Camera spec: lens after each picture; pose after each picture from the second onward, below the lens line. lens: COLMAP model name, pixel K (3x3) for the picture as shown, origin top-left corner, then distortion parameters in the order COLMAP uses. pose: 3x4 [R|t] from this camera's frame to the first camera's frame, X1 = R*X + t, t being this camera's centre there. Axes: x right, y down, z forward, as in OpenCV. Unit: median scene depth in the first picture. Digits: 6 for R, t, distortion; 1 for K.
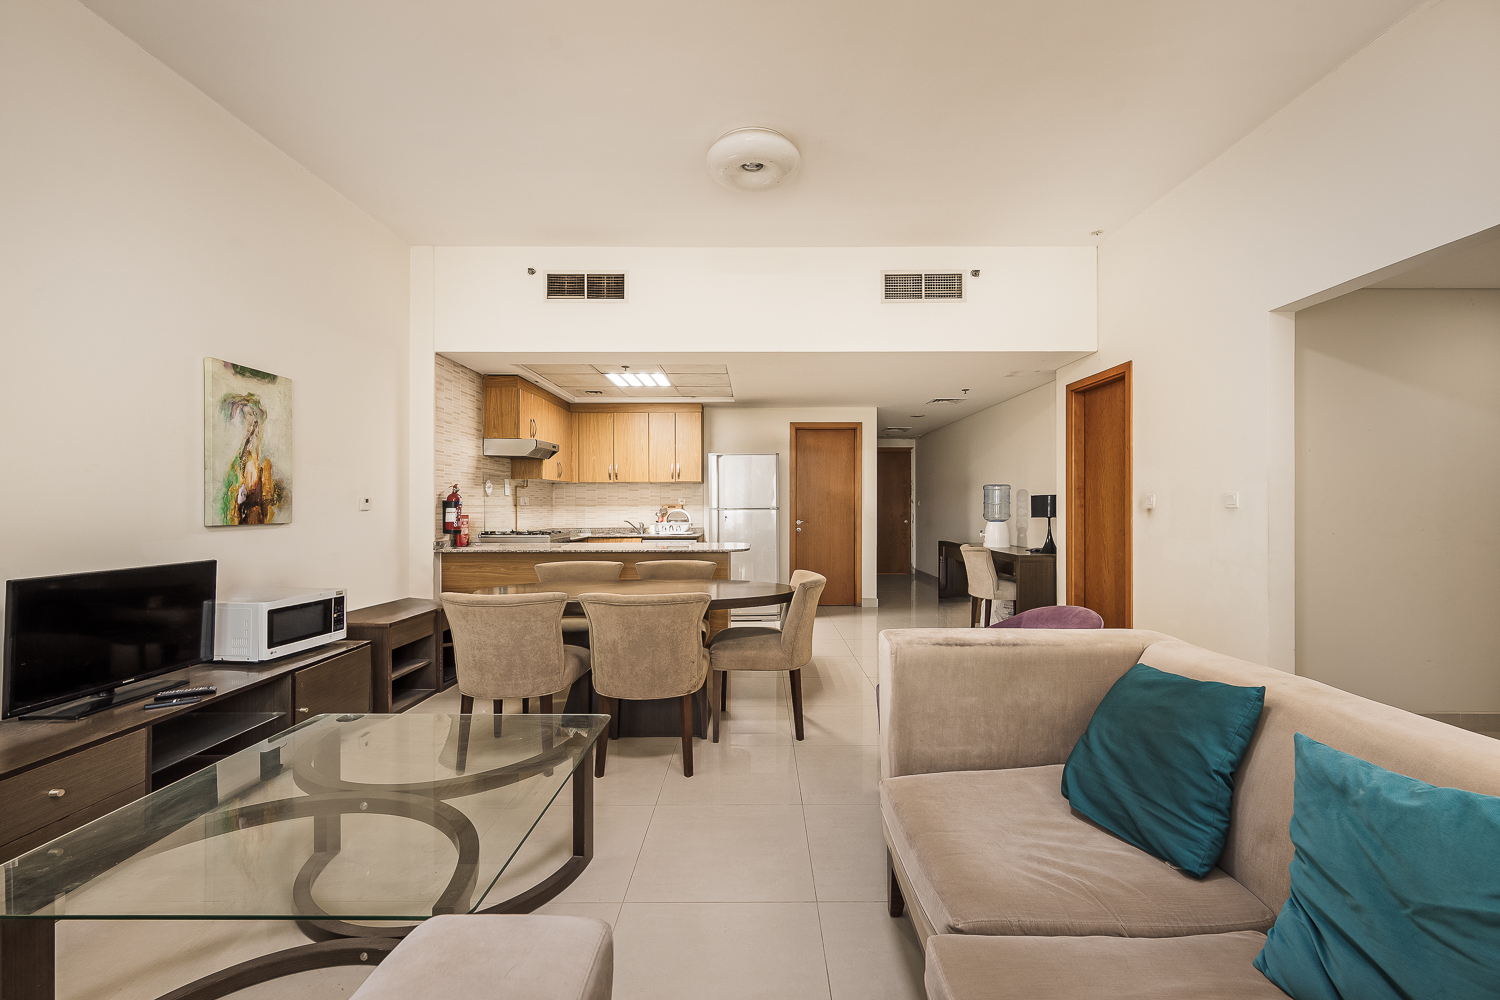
lens RADIAL K [[609.3, 0, 755.7], [0, 609.3, 497.6], [0, 0, 1]] dist [0.002580, -0.000341]
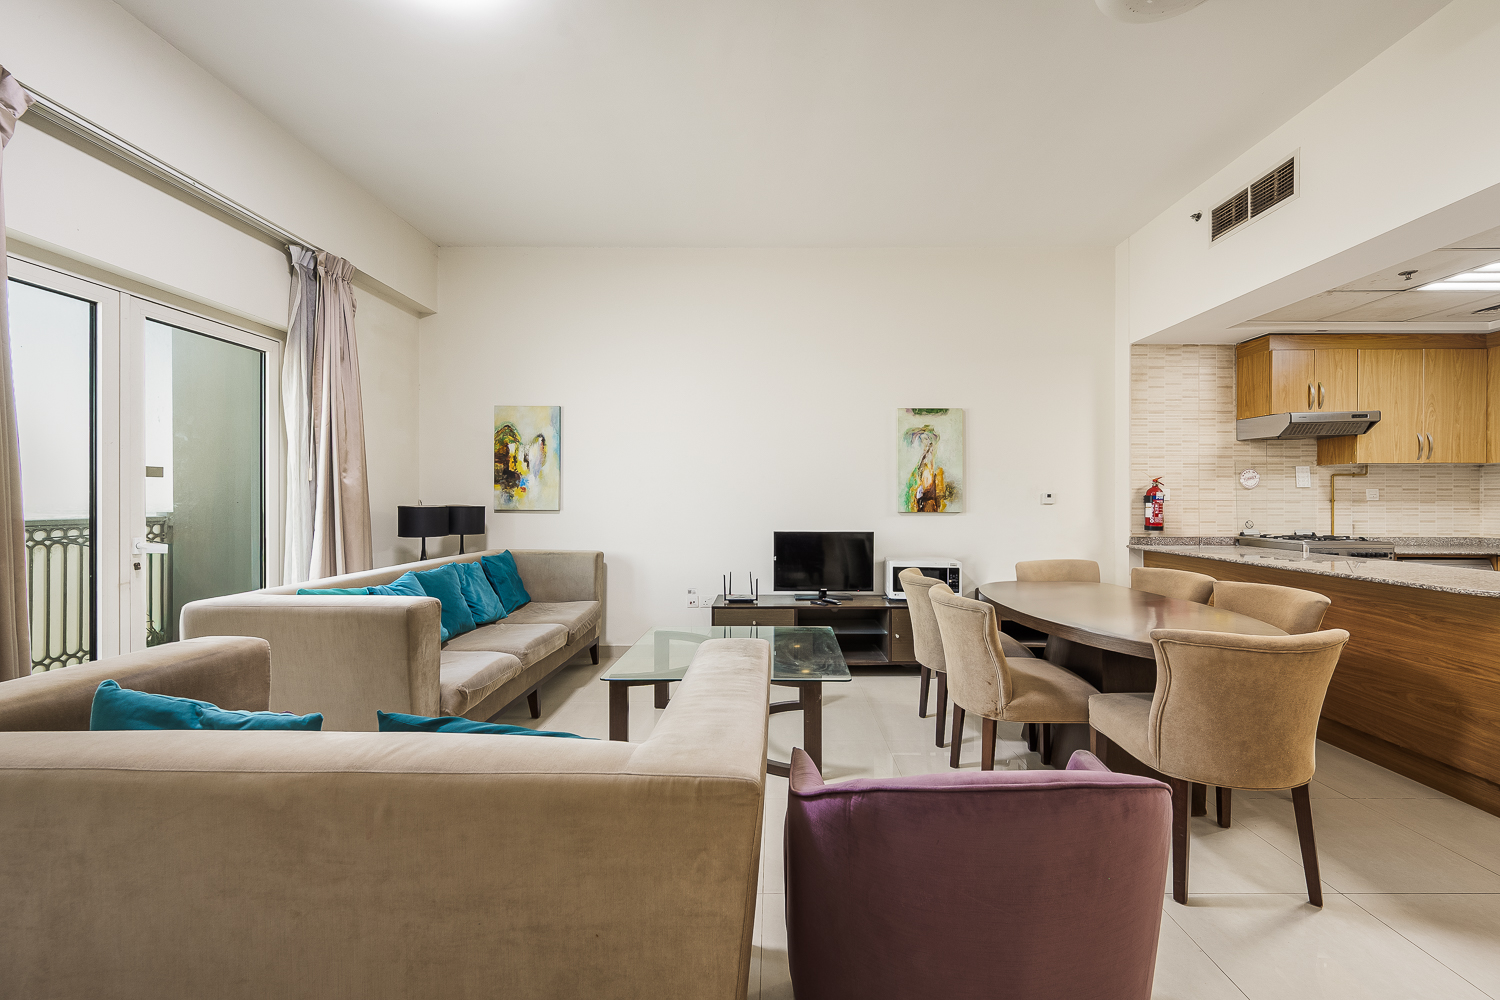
lens RADIAL K [[609.3, 0, 757.3], [0, 609.3, 500.1], [0, 0, 1]] dist [0.002580, -0.000341]
pose [[-0.022409, 0.006909, -0.999725, 0.663204], [0.009957, 0.999928, 0.006688, -0.000040], [0.999699, -0.009805, -0.022477, 0.592825]]
